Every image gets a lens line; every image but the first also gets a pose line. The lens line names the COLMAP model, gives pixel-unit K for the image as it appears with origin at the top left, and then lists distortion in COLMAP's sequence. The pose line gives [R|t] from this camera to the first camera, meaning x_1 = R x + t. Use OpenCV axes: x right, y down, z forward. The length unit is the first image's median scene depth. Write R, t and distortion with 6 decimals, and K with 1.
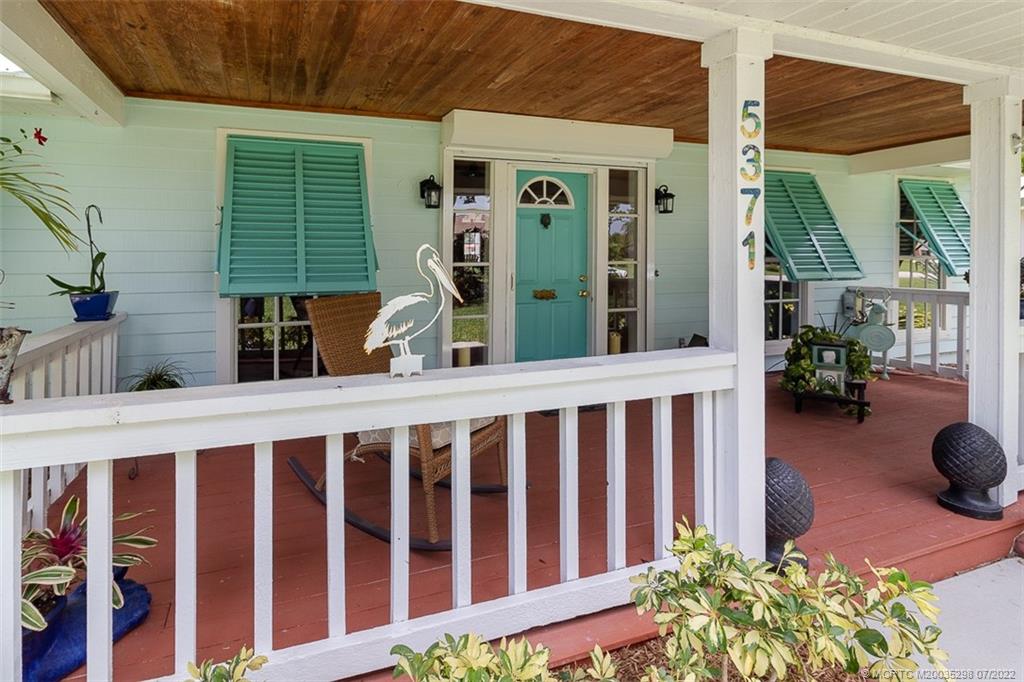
lens RADIAL K [[472.7, 0, 427.3], [0, 472.7, 267.9], [0, 0, 1]] dist [0.001693, 0.000323]
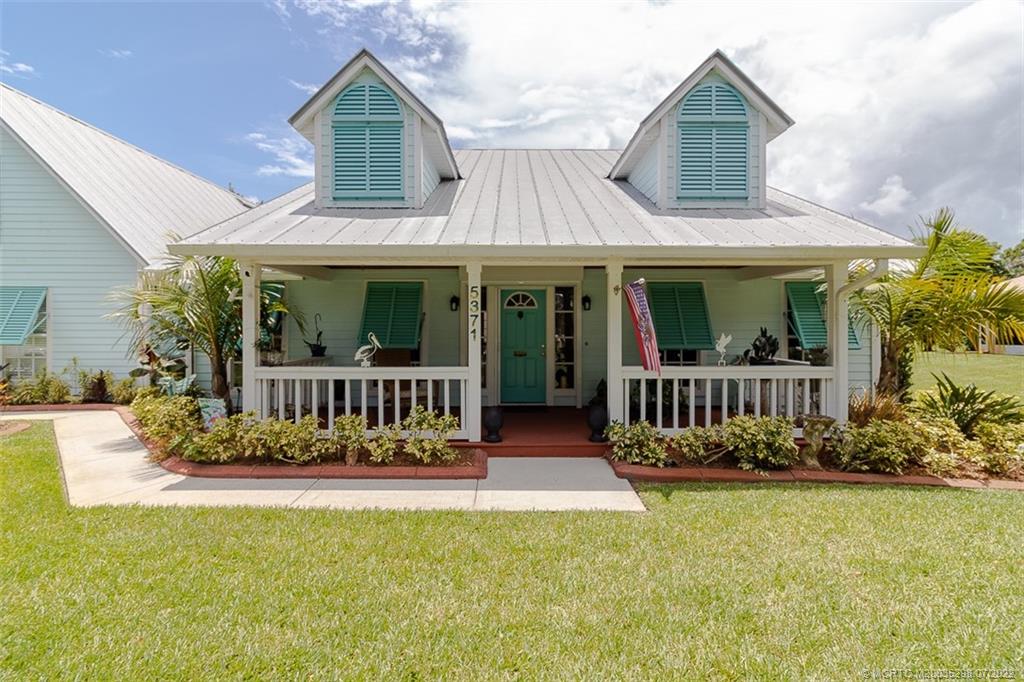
lens RADIAL K [[472.7, 0, 512.8], [0, 472.7, 334.6], [0, 0, 1]] dist [0.001693, 0.000323]
pose [[0.941596, 0.009396, -0.336613, 1.405990], [-0.011367, 0.999928, -0.003885, -0.020311], [0.336552, 0.007484, 0.941635, -1.311079]]
